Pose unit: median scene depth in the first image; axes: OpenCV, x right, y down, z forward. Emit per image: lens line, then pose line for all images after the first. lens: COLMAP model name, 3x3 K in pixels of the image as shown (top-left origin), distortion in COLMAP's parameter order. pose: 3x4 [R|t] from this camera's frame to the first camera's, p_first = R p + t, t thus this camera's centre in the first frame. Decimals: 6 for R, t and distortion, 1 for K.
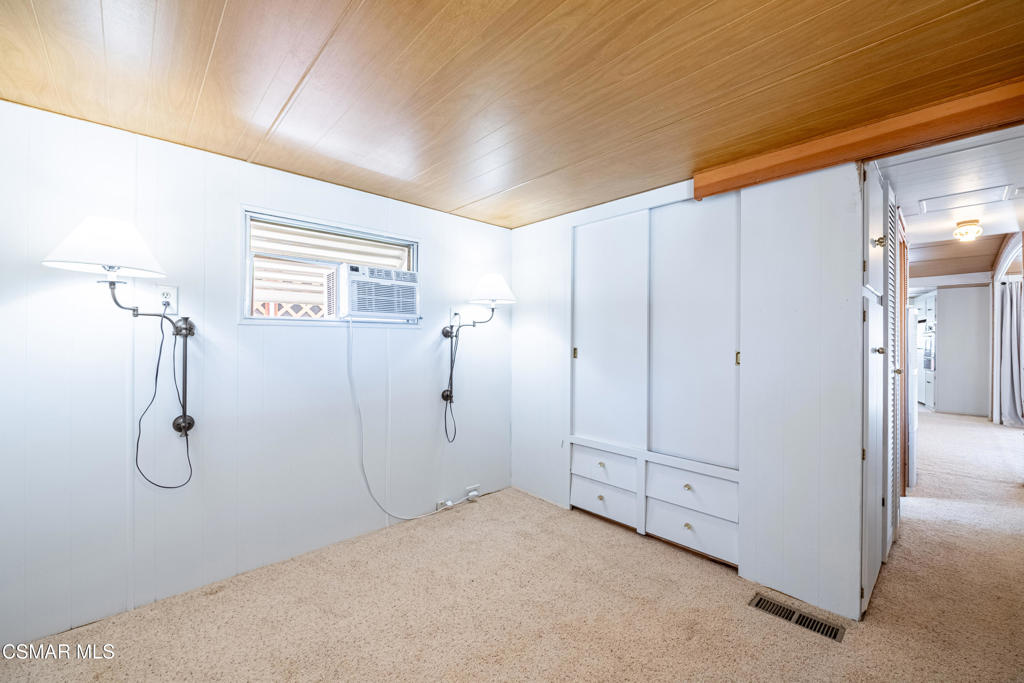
lens RADIAL K [[410.8, 0, 505.4], [0, 410.8, 340.9], [0, 0, 1]] dist [-0.001951, -0.000714]
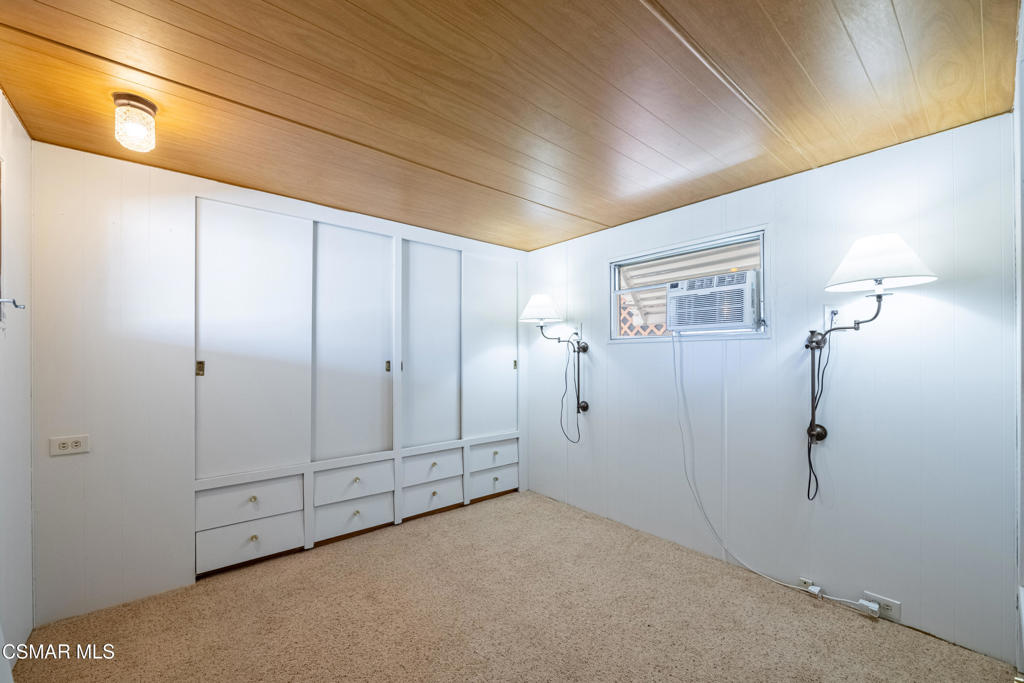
lens RADIAL K [[410.8, 0, 510.2], [0, 410.8, 351.9], [0, 0, 1]] dist [-0.001951, -0.000714]
pose [[-0.049056, -0.009313, -0.998753, 0.704583], [0.011375, 0.999886, -0.009882, -0.001204], [0.998731, -0.011846, -0.048945, 0.642319]]
